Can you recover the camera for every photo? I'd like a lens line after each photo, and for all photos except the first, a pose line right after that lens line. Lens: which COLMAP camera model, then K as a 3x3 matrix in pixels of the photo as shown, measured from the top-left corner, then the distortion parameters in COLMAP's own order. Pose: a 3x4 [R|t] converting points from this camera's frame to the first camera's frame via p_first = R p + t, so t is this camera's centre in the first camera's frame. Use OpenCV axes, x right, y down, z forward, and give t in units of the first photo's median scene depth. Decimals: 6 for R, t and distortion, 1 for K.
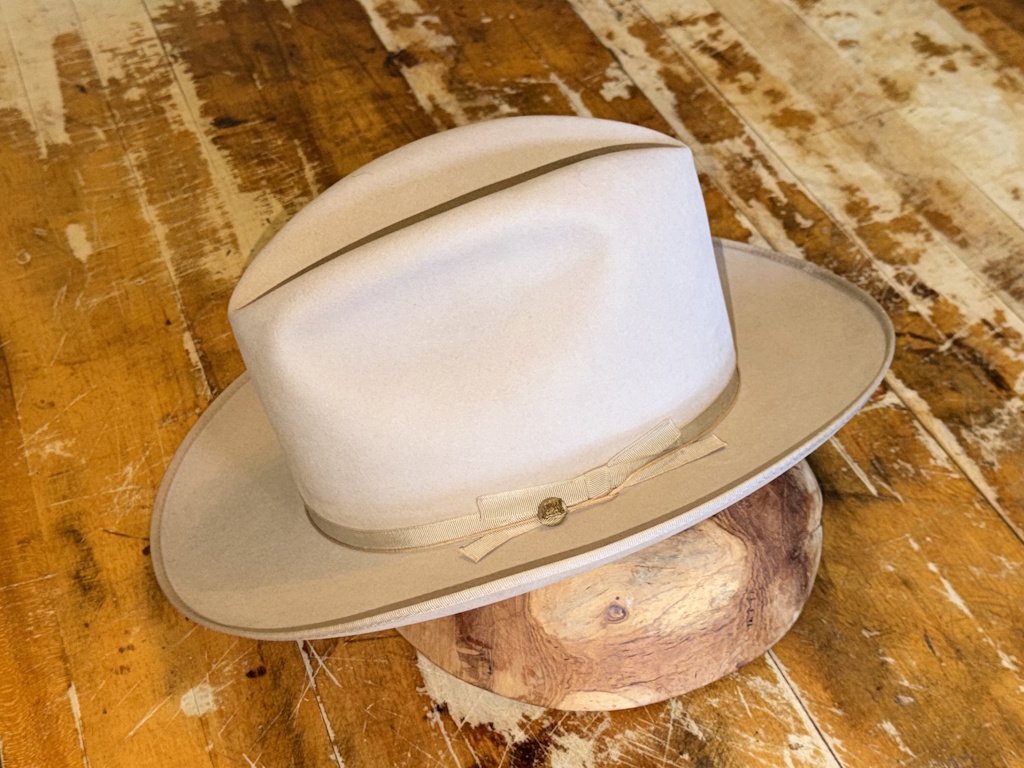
lens RADIAL K [[1222.8, 0, 512.4], [0, 1222.8, 405.4], [0, 0, 1]] dist [0.098985, -0.051687]
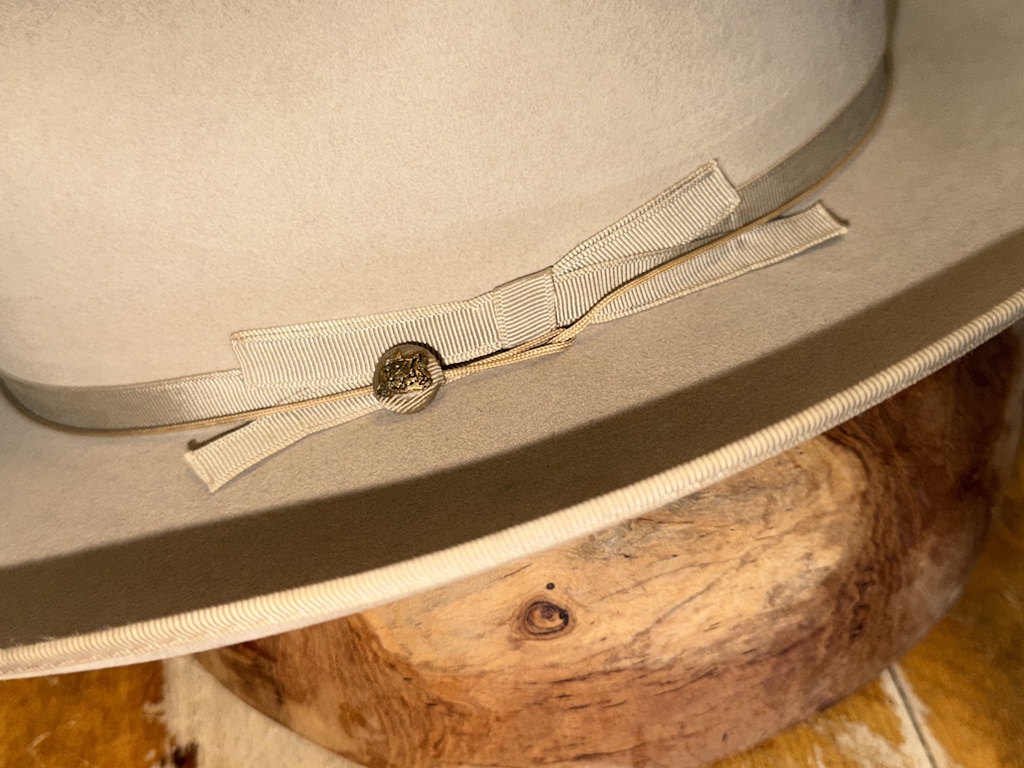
lens RADIAL K [[1222.8, 0, 512.4], [0, 1222.8, 405.4], [0, 0, 1]] dist [0.098985, -0.051687]
pose [[0.995775, 0.061145, -0.068505, 0.095417], [-0.044693, 0.974452, 0.220103, 0.001903], [0.080213, -0.216111, 0.973068, 0.581092]]
